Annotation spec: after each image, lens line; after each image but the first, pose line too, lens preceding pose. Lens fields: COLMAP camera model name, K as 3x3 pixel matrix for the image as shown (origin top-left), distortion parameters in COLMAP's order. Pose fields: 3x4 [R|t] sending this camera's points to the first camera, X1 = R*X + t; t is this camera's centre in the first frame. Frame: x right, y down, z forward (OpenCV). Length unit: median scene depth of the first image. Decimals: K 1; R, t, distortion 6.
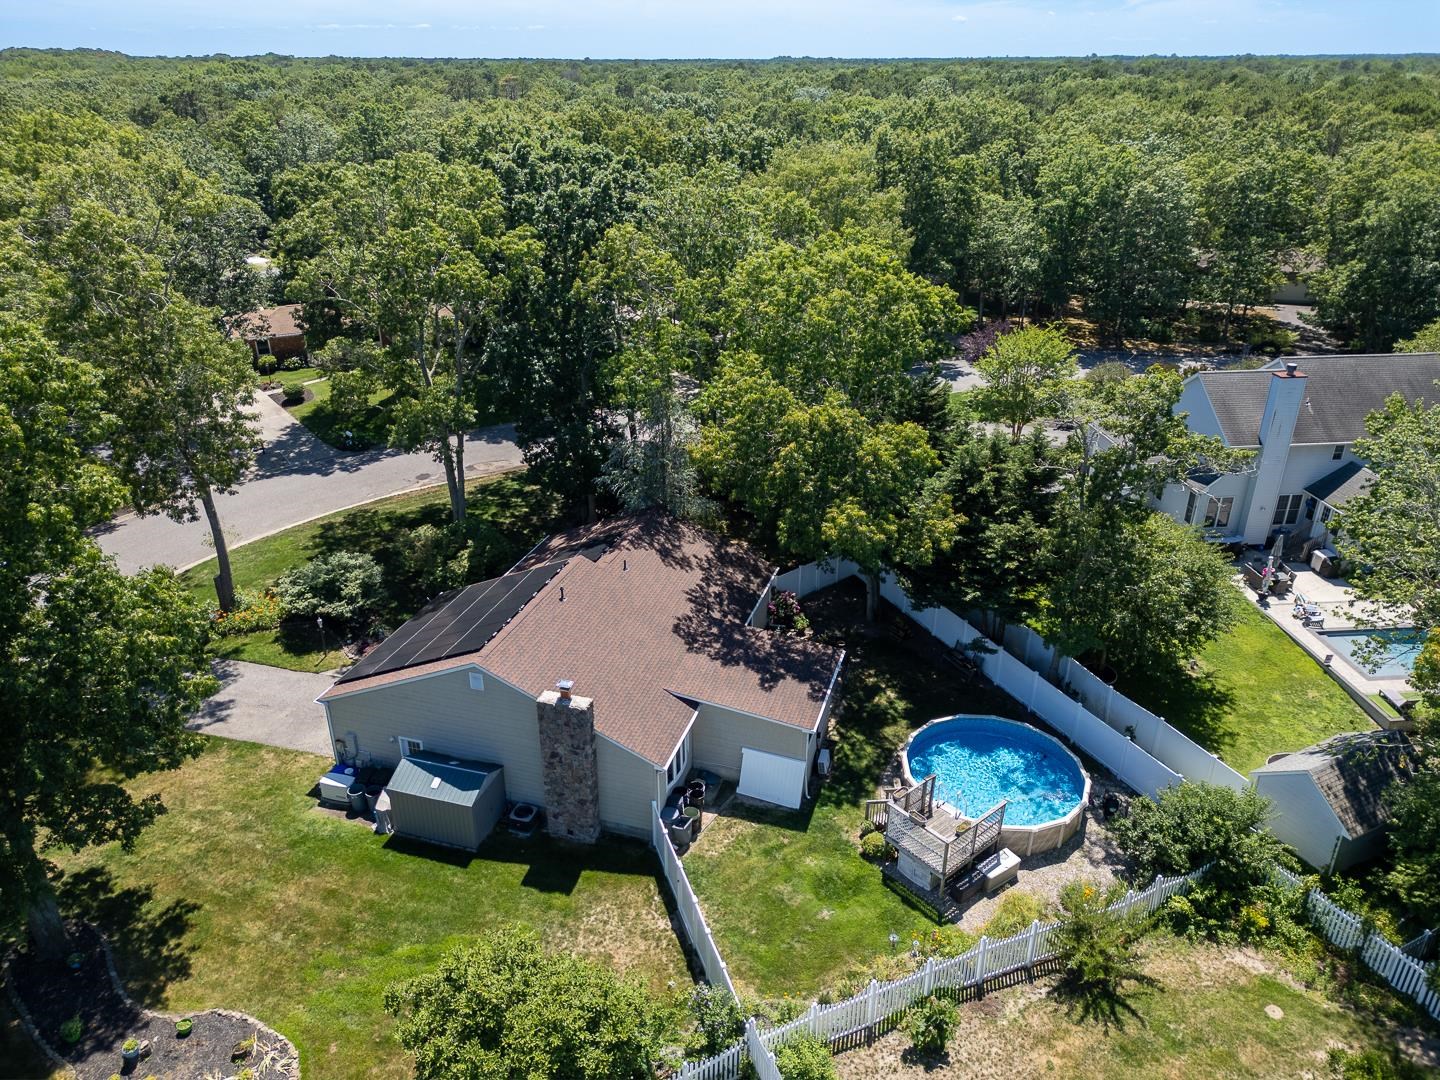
lens RADIAL K [[1006.9, 0, 720.0], [0, 1006.9, 540.0], [0, 0, 1]] dist [0.072387, -0.070263]
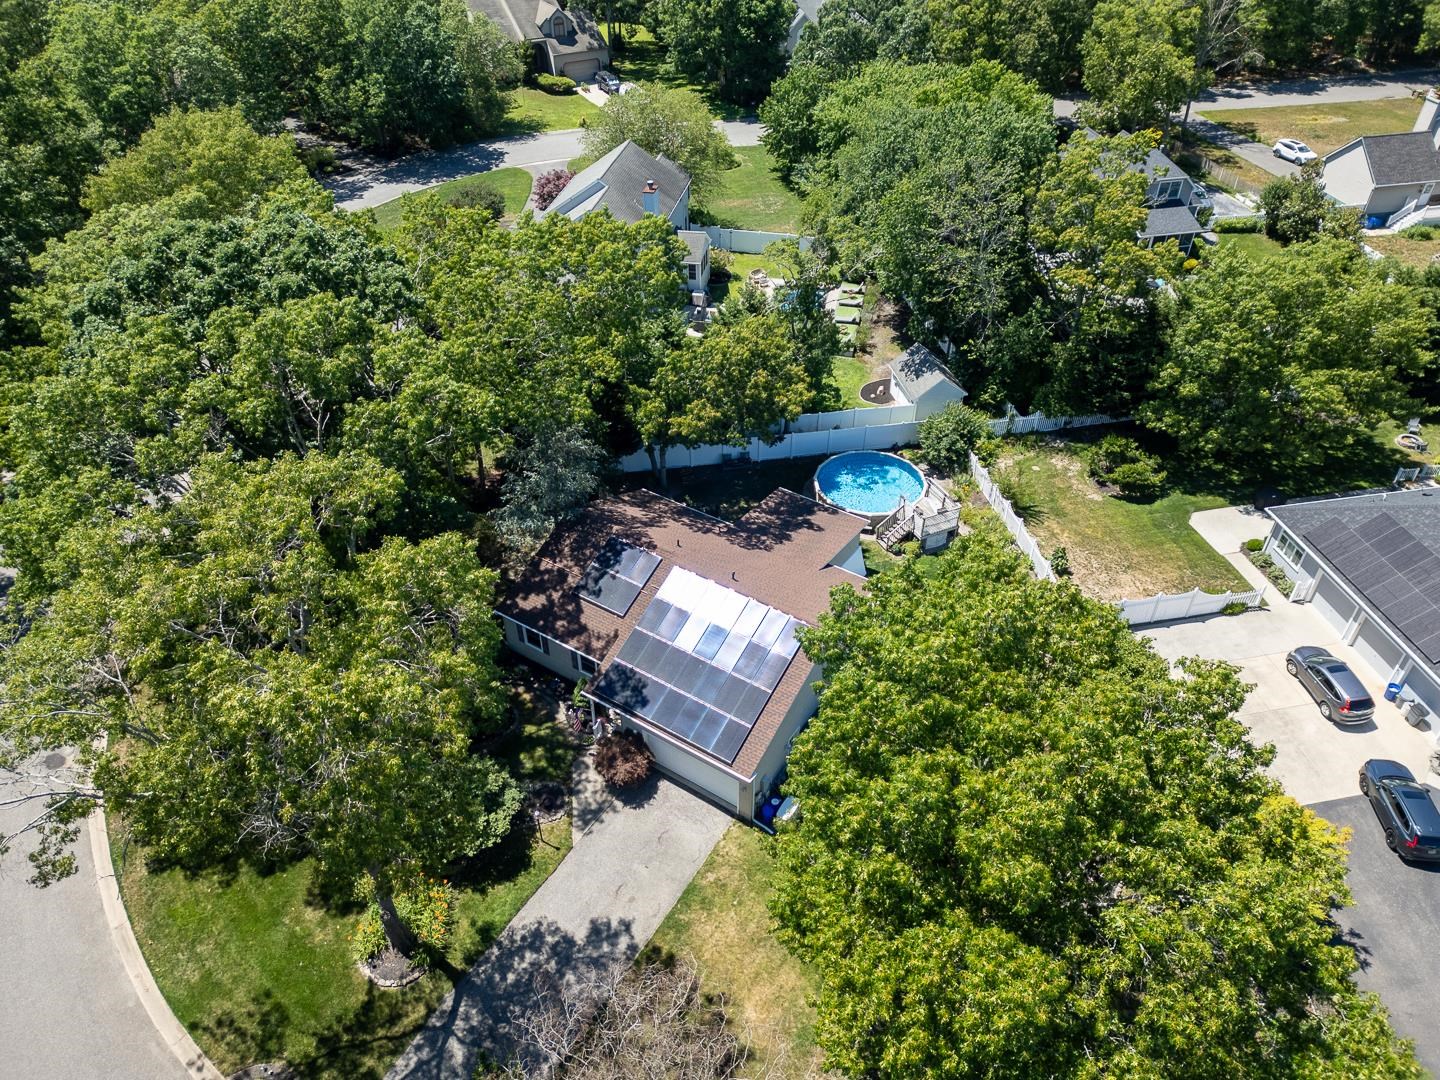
lens RADIAL K [[1006.9, 0, 720.0], [0, 1006.9, 540.0], [0, 0, 1]] dist [0.072387, -0.070263]
pose [[0.275446, -0.606962, 0.745471, -1.097683], [0.411884, 0.775198, 0.478978, -0.597756], [-0.868609, 0.175115, 0.463523, 0.494377]]
